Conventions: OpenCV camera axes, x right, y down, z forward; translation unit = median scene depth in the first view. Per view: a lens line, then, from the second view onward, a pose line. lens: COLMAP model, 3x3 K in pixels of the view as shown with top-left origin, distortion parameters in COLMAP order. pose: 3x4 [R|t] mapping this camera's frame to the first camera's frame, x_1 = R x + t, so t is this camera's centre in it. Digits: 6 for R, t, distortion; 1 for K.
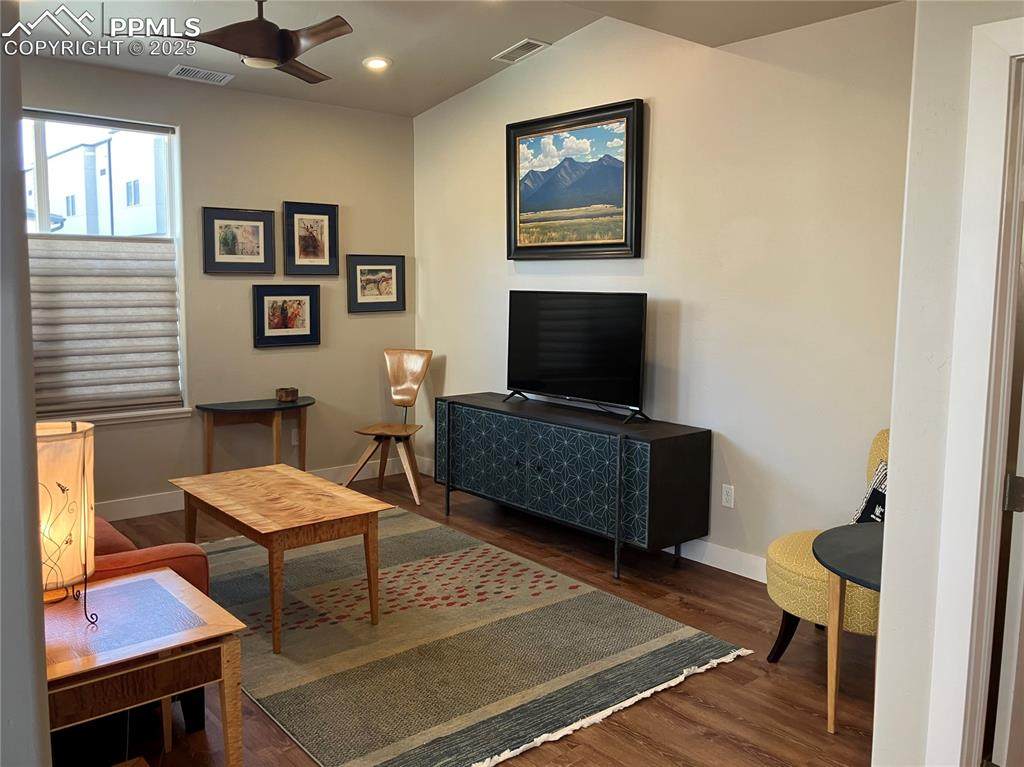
lens RADIAL K [[837.0, 0, 511.0], [0, 837.0, 381.4], [0, 0, 1]] dist [0.004739, 0.000900]
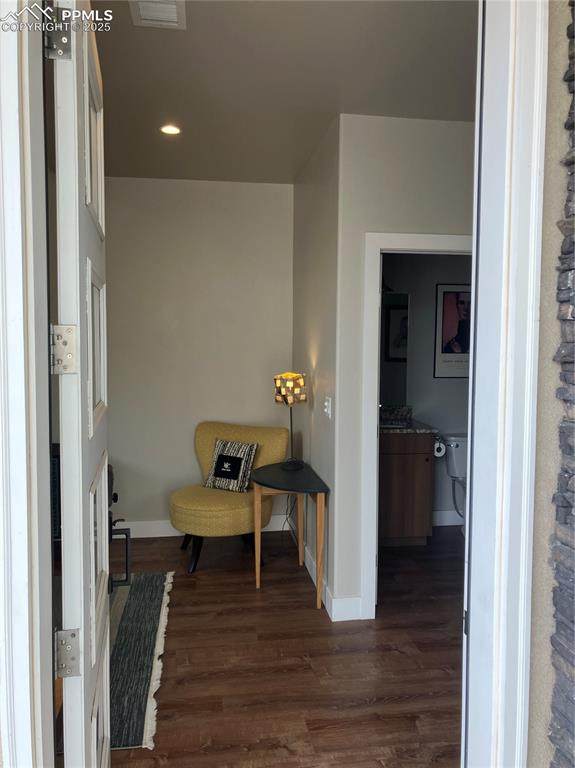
lens RADIAL K [[627.7, 0, 287.4], [0, 627.7, 382.7], [0, 0, 1]] dist [0.004739, 0.000900]
pose [[0.523950, -0.069353, 0.848921, -0.691623], [0.100184, 0.994779, 0.019436, -0.042414], [-0.845837, 0.074864, 0.528163, 0.189963]]
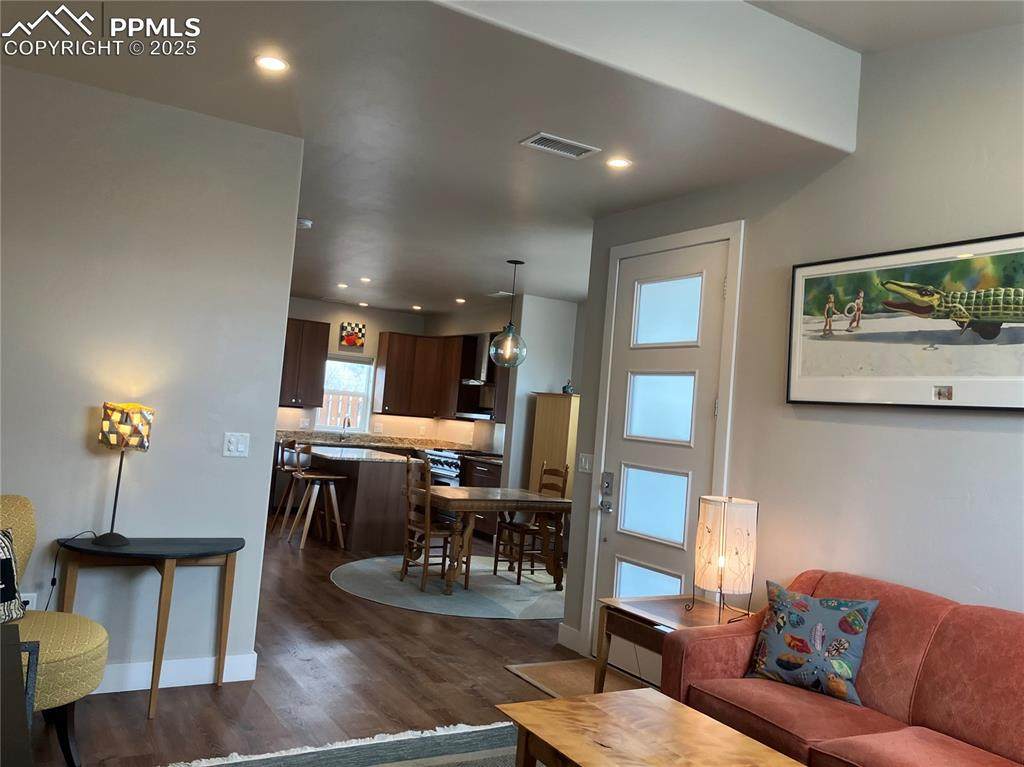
lens RADIAL K [[837.0, 0, 511.3], [0, 837.0, 382.0], [0, 0, 1]] dist [0.004739, 0.000900]
pose [[-0.984637, -0.085770, 0.152100, -0.278288], [-0.075464, 0.994525, 0.072292, -0.194269], [-0.157467, 0.059703, -0.985718, 2.043866]]
